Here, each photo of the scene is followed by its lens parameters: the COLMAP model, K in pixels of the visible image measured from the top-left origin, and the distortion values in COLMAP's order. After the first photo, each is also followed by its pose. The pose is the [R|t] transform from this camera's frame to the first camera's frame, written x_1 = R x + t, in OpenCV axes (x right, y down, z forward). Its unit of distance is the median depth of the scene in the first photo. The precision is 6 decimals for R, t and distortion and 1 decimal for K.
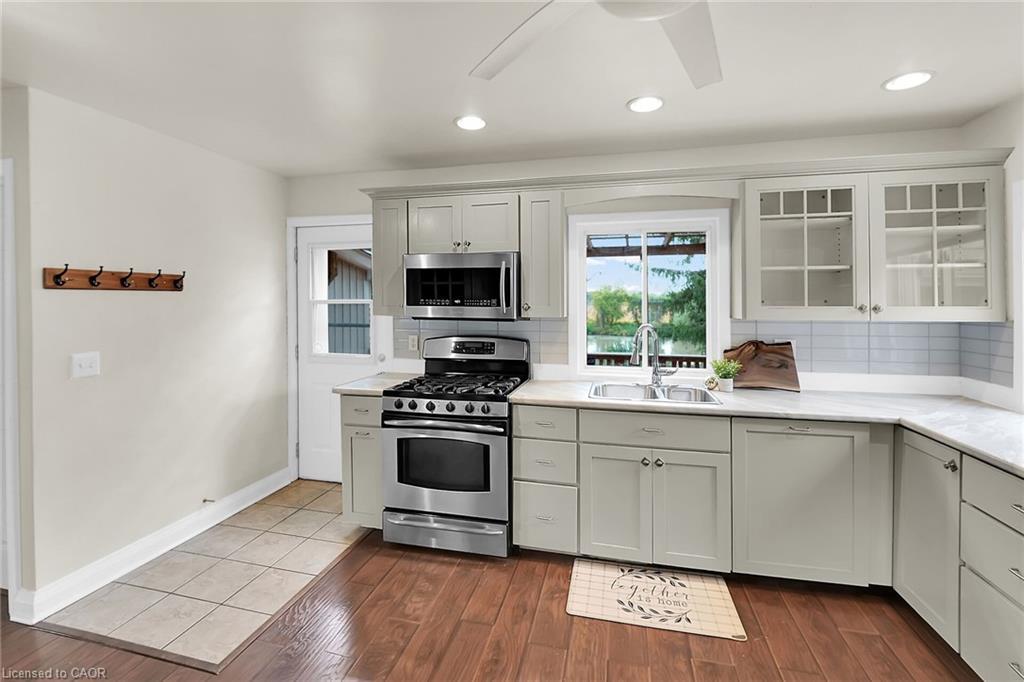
lens RADIAL K [[433.2, 0, 501.5], [0, 433.2, 317.6], [0, 0, 1]] dist [0.000813, -0.002501]
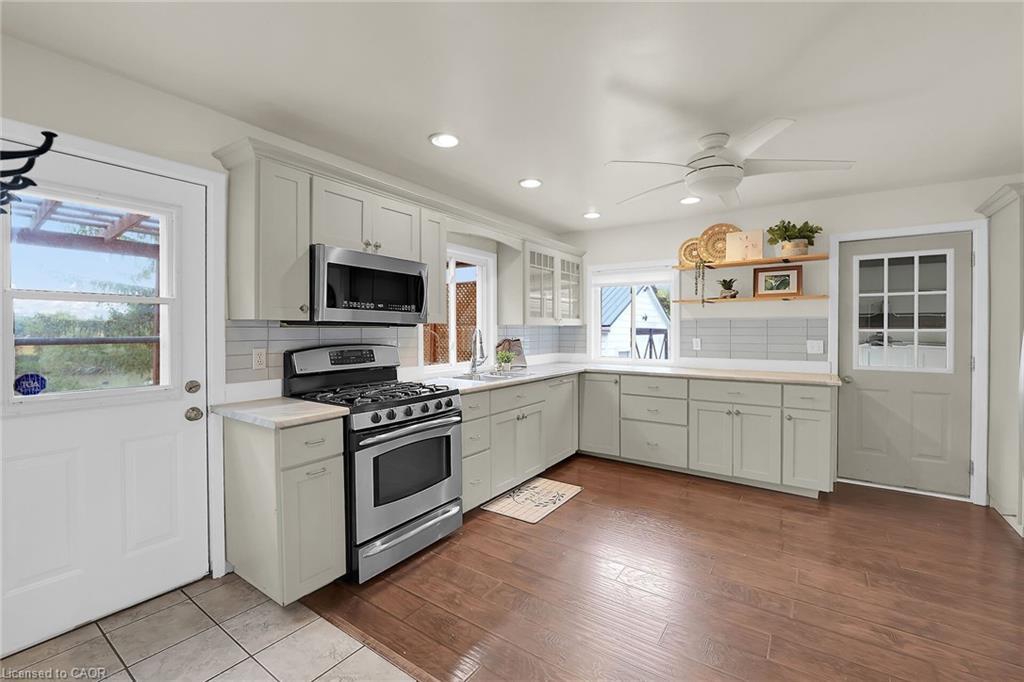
lens RADIAL K [[432.8, 0, 512.0], [0, 432.8, 341.0], [0, 0, 1]] dist [-0.000366, -0.012739]
pose [[0.363307, -0.026857, 0.931282, -0.964584], [0.024726, 0.999510, 0.019179, 0.032197], [-0.931341, 0.016059, 0.363793, 0.420325]]
